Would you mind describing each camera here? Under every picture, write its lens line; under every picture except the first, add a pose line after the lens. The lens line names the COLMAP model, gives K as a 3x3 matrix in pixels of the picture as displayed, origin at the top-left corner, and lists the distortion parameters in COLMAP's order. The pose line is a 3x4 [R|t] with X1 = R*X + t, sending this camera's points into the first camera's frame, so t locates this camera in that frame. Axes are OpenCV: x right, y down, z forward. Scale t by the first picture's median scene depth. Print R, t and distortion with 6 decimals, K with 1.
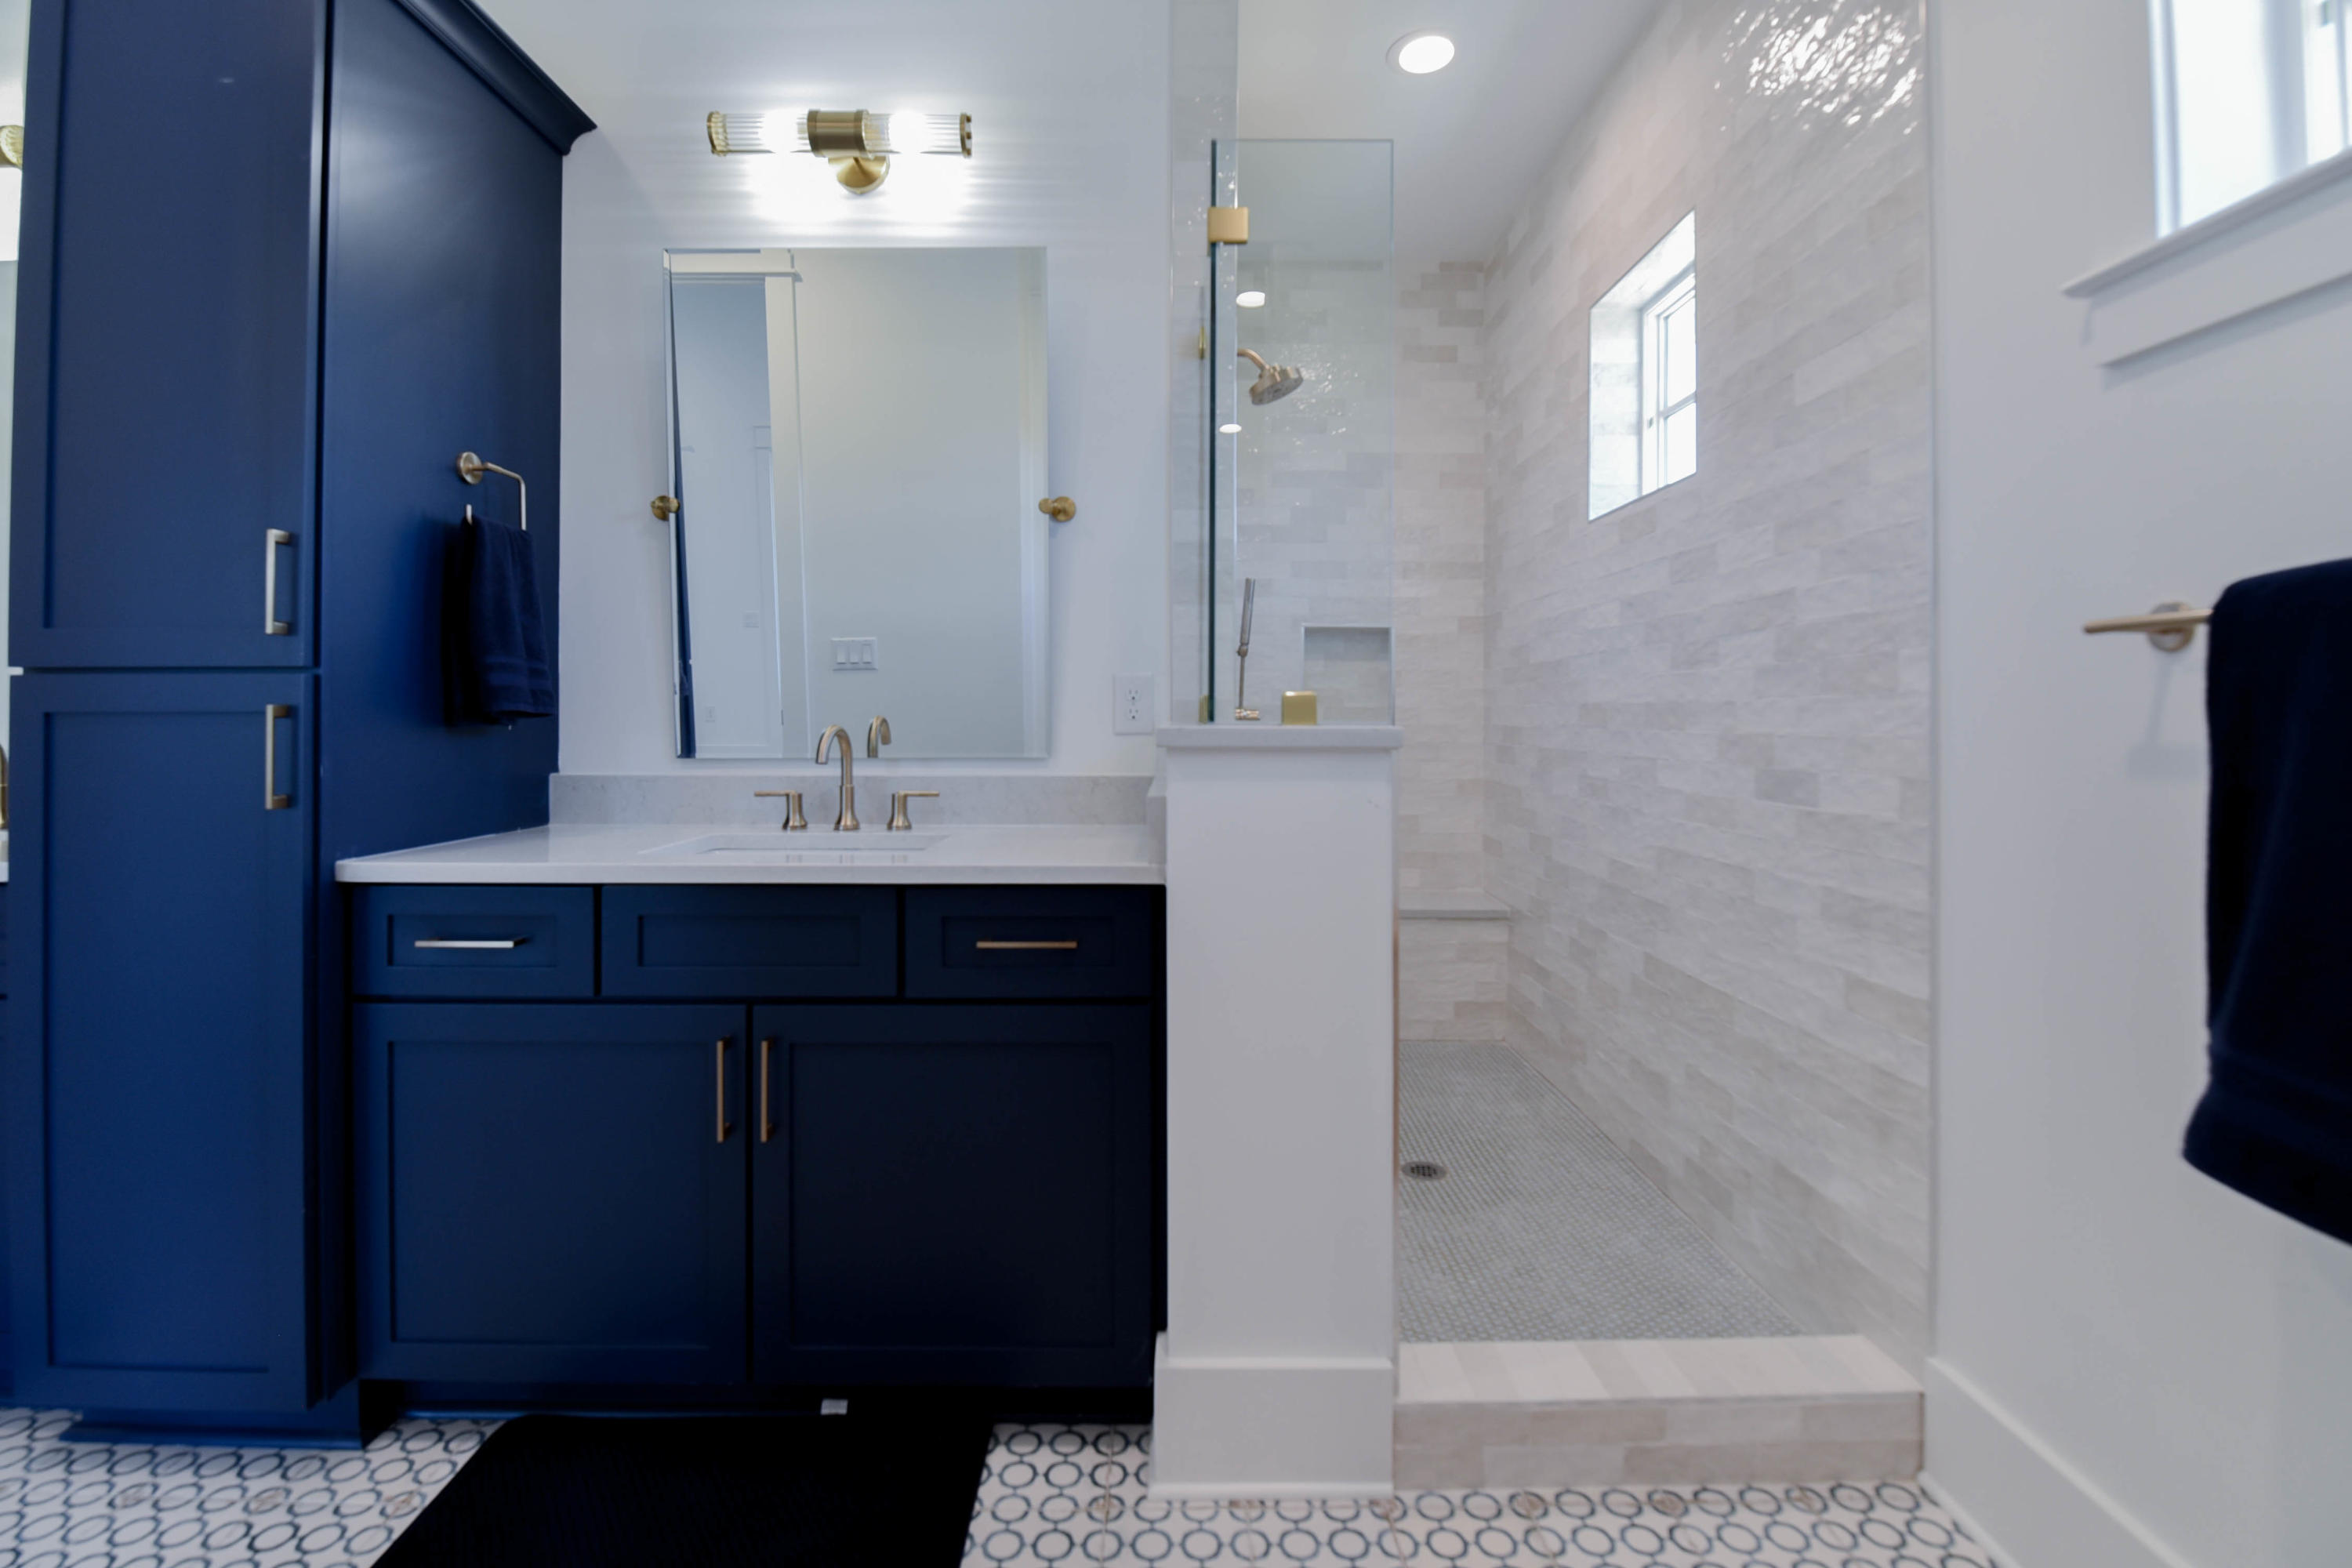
lens RADIAL K [[1056.8, 0, 1162.9], [0, 1056.8, 713.5], [0, 0, 1]] dist [0.000348, -0.007383]
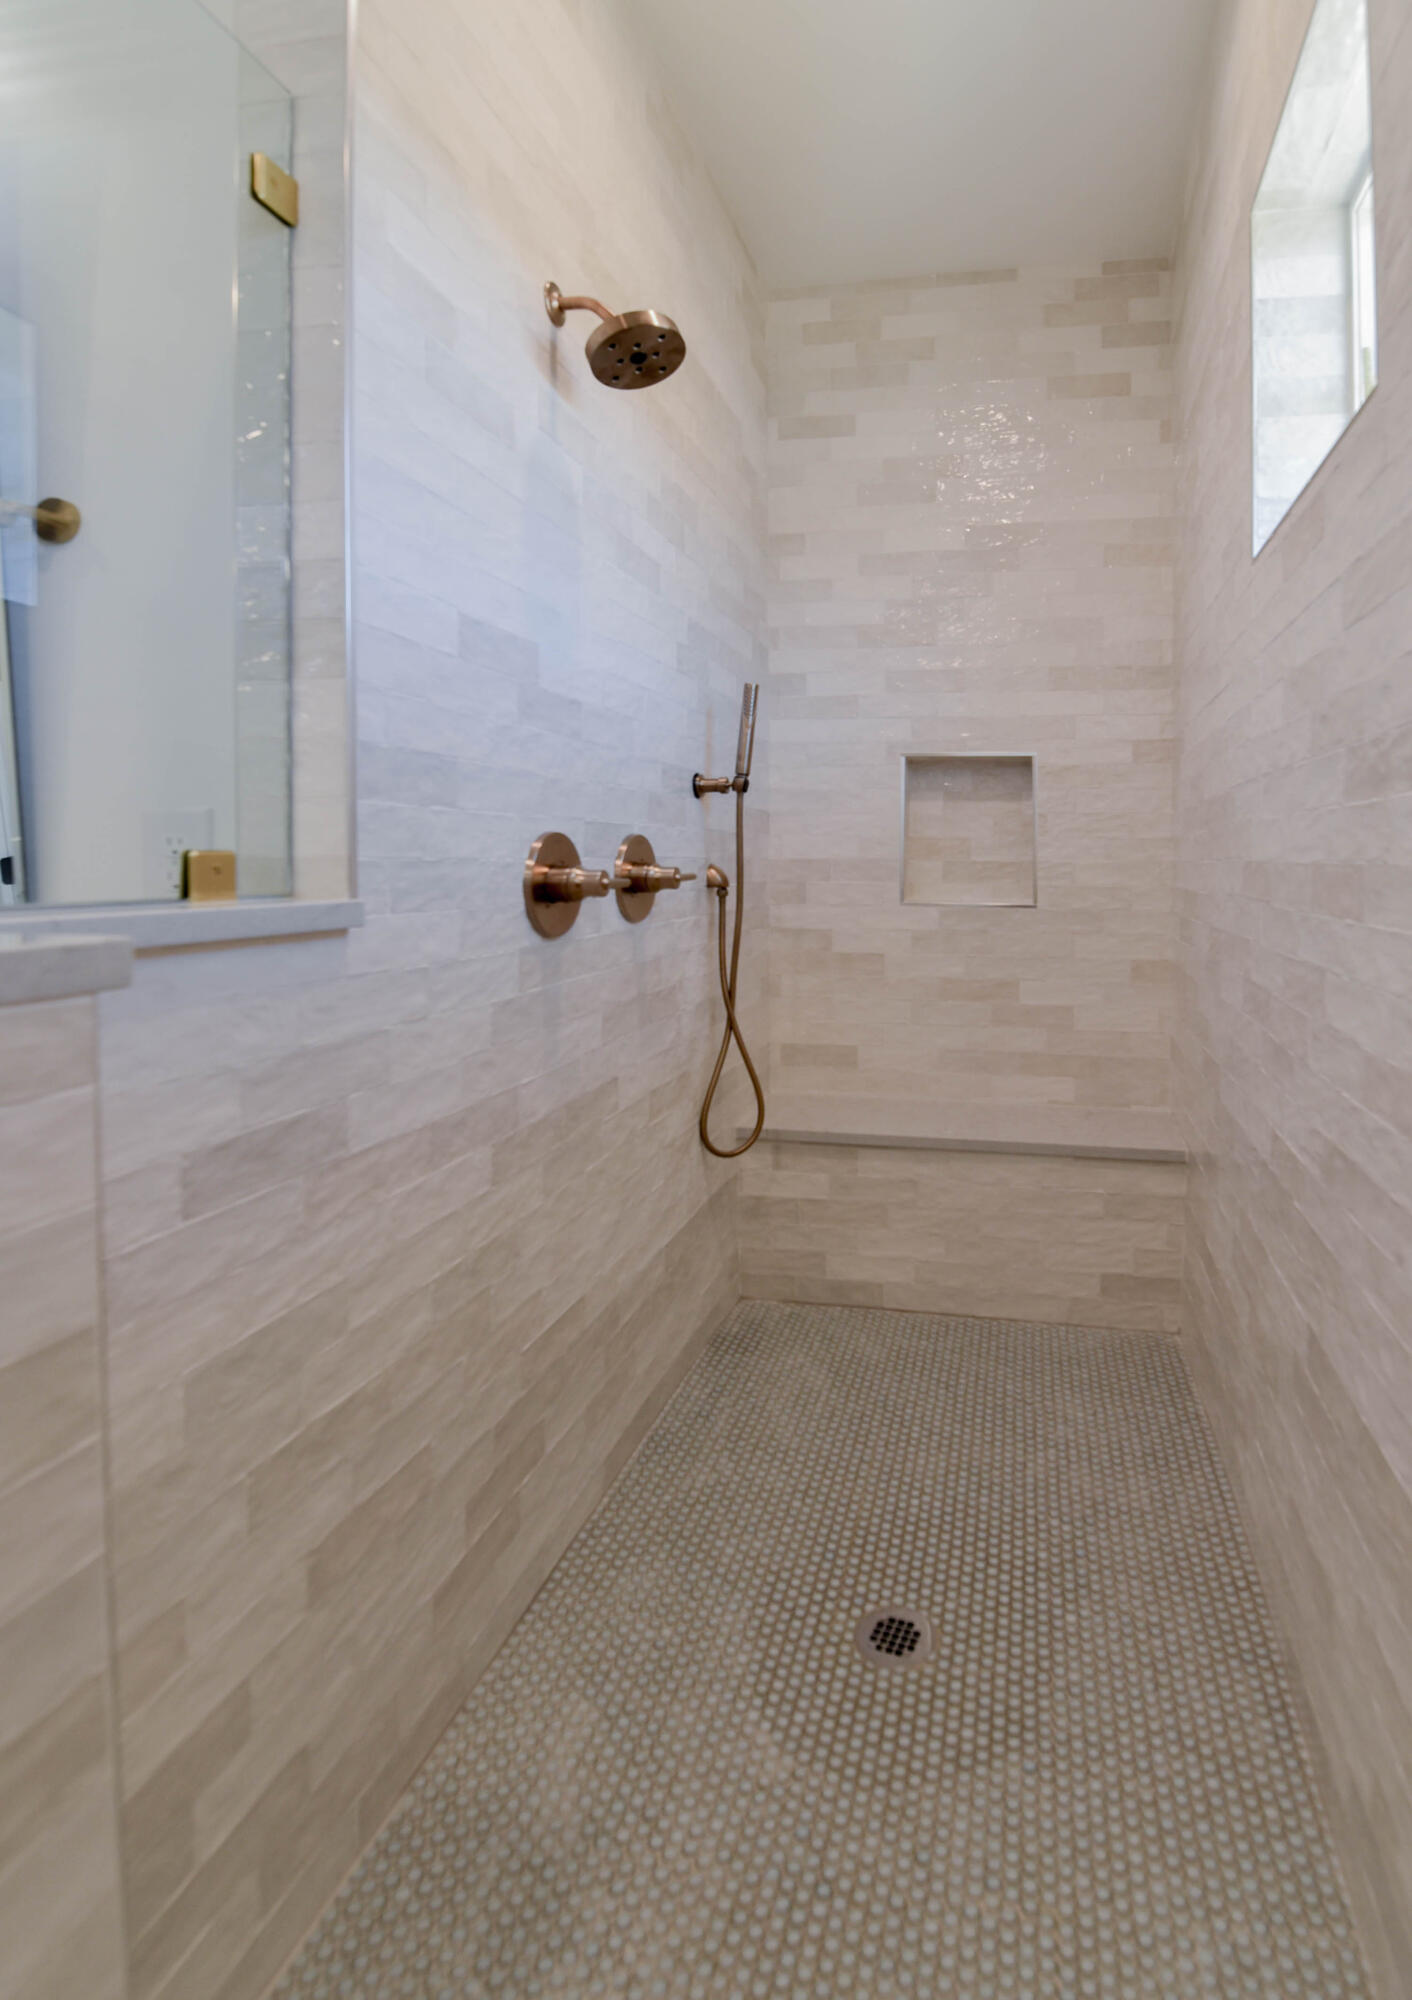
lens RADIAL K [[979.2, 0, 707.9], [0, 979.2, 857.2], [0, 0, 1]] dist [0.002033, -0.019147]
pose [[0.964850, 0.008333, -0.262671, 0.384788], [-0.009282, 0.999954, -0.002369, -0.011837], [0.262639, 0.004724, 0.964883, 0.581922]]
